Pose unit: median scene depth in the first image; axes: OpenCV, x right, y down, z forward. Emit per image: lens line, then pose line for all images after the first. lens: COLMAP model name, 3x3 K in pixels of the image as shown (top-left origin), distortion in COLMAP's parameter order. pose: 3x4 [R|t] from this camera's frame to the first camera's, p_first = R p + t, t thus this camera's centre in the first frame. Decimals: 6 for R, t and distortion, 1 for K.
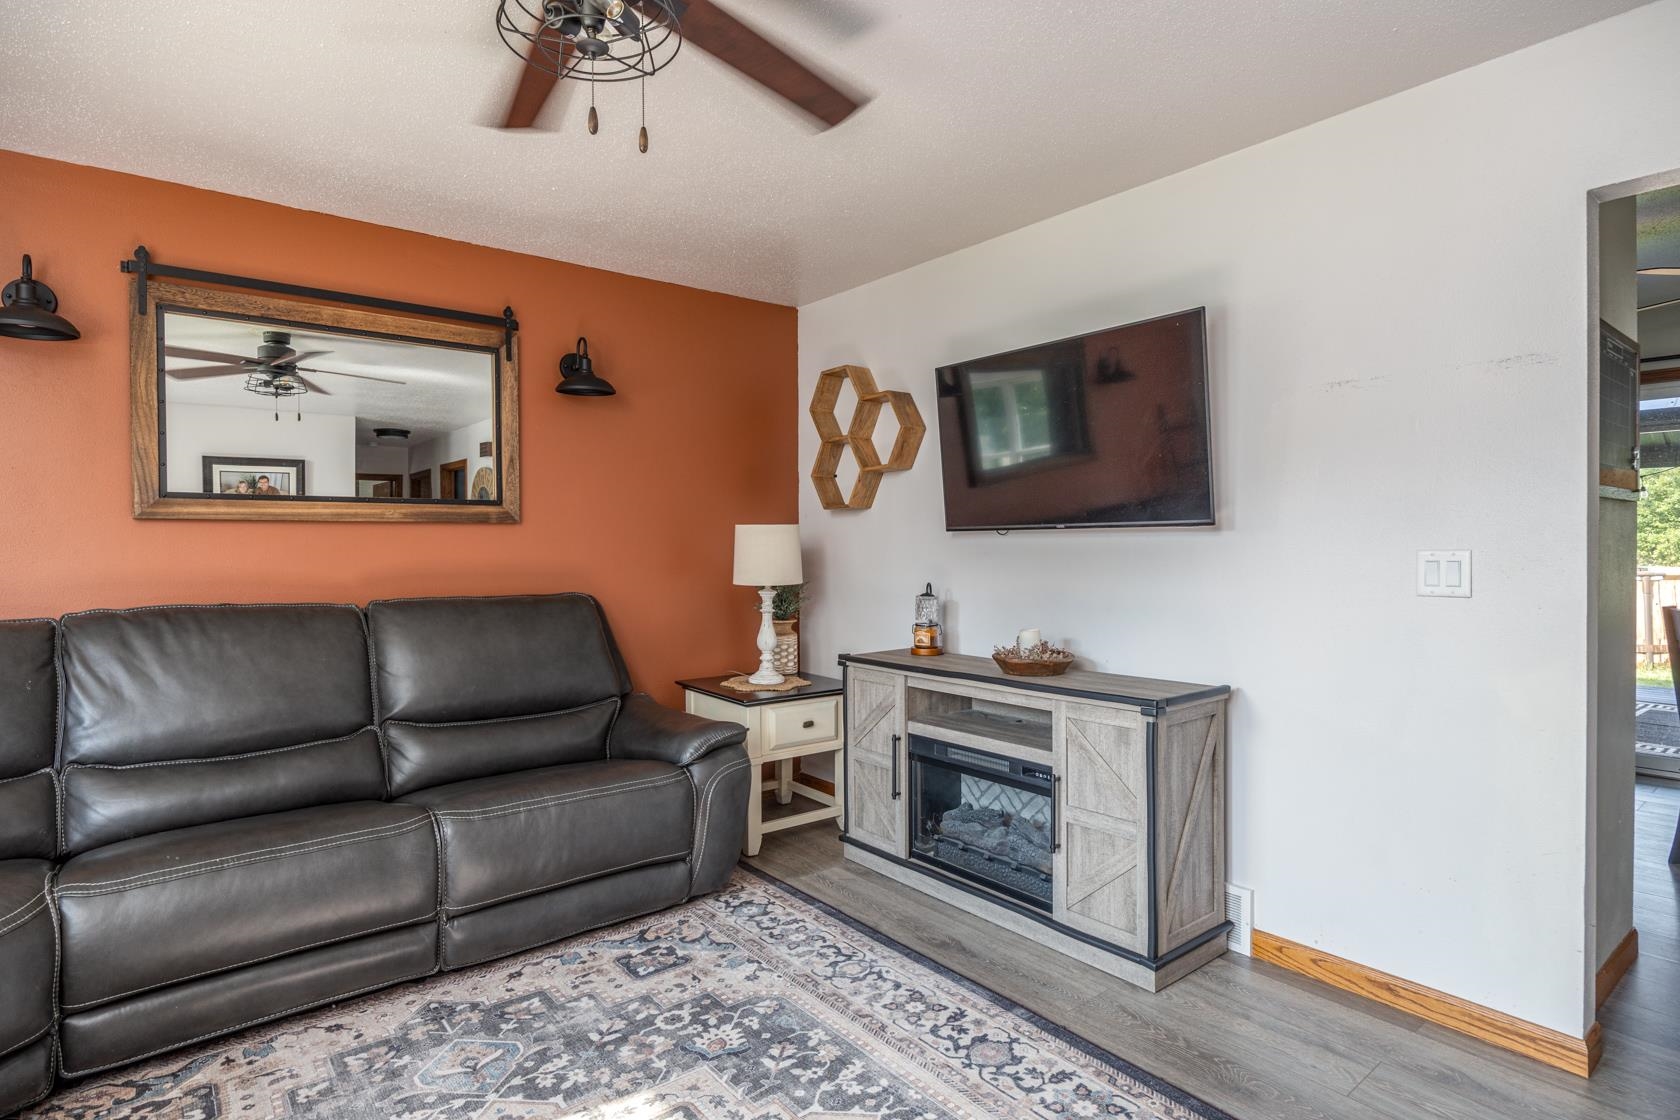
lens RADIAL K [[870.2, 0, 826.1], [0, 870.2, 556.5], [0, 0, 1]] dist [-0.008681, -0.001291]
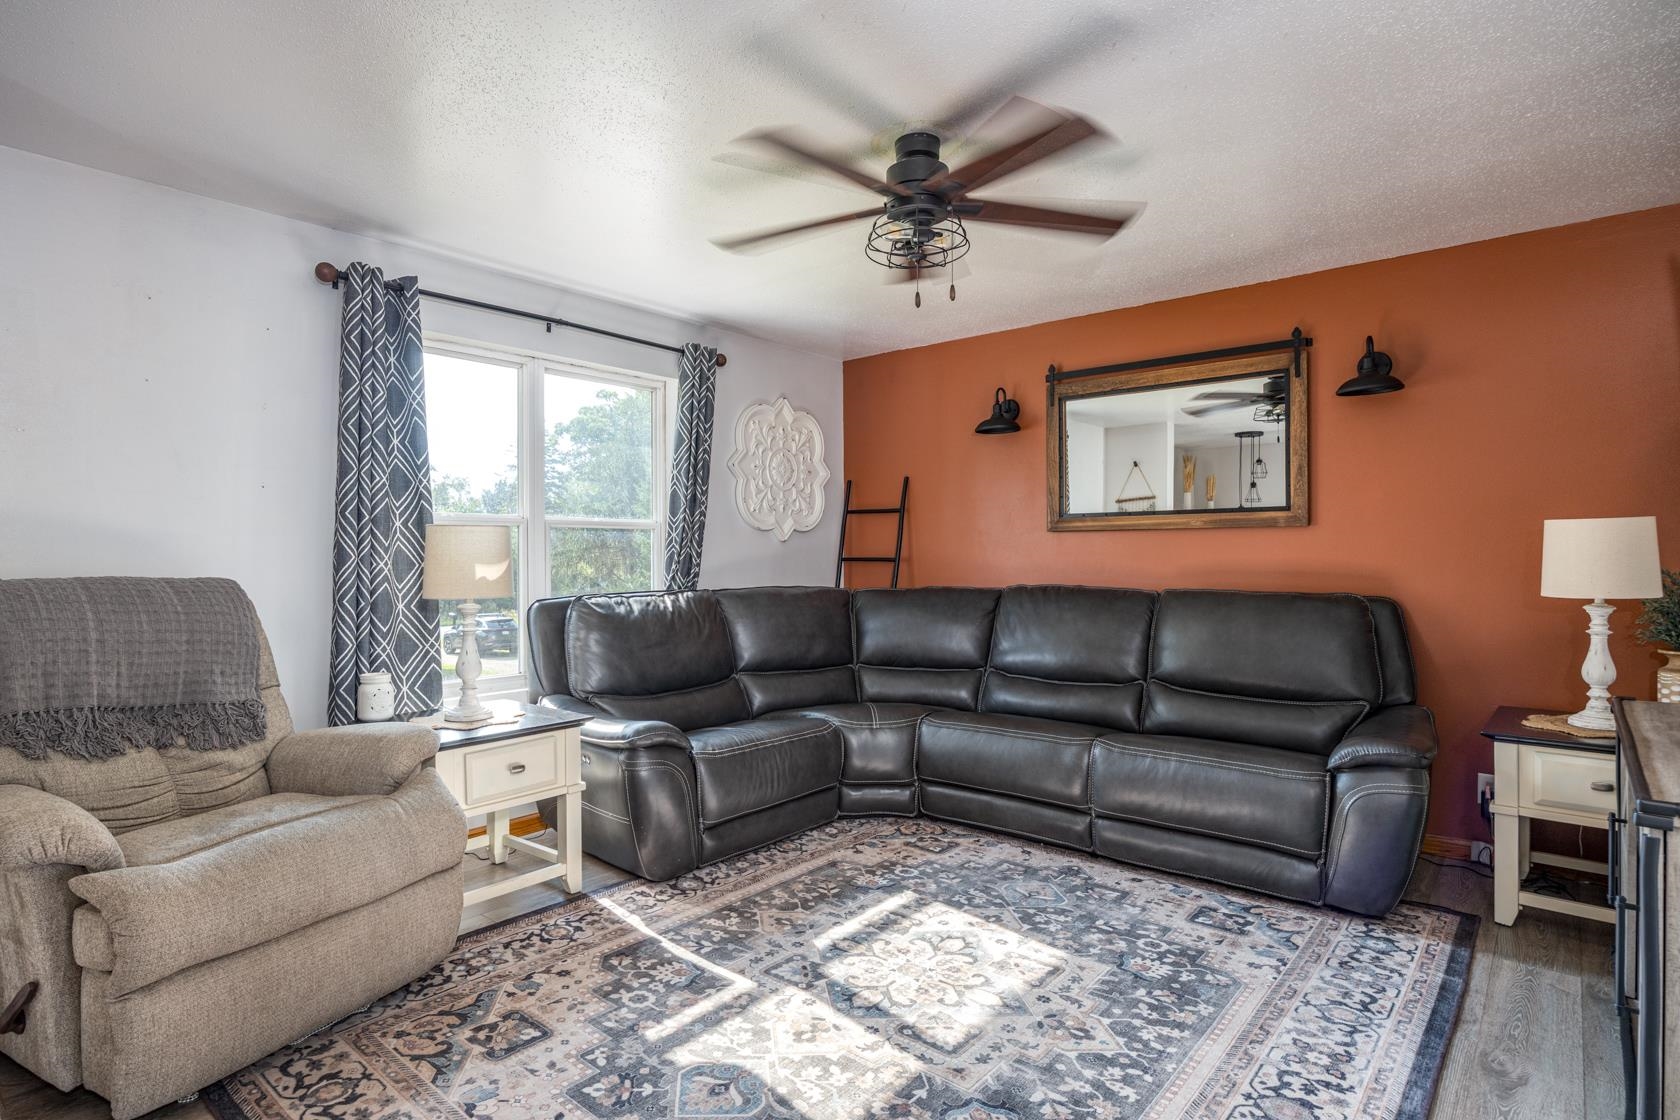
lens RADIAL K [[870.2, 0, 826.1], [0, 870.2, 556.5], [0, 0, 1]] dist [-0.008681, -0.001291]
pose [[0.188190, 0.010287, -0.982079, 0.779621], [-0.009610, 0.999917, 0.008632, -0.005615], [0.982086, 0.007813, 0.188273, 0.284280]]
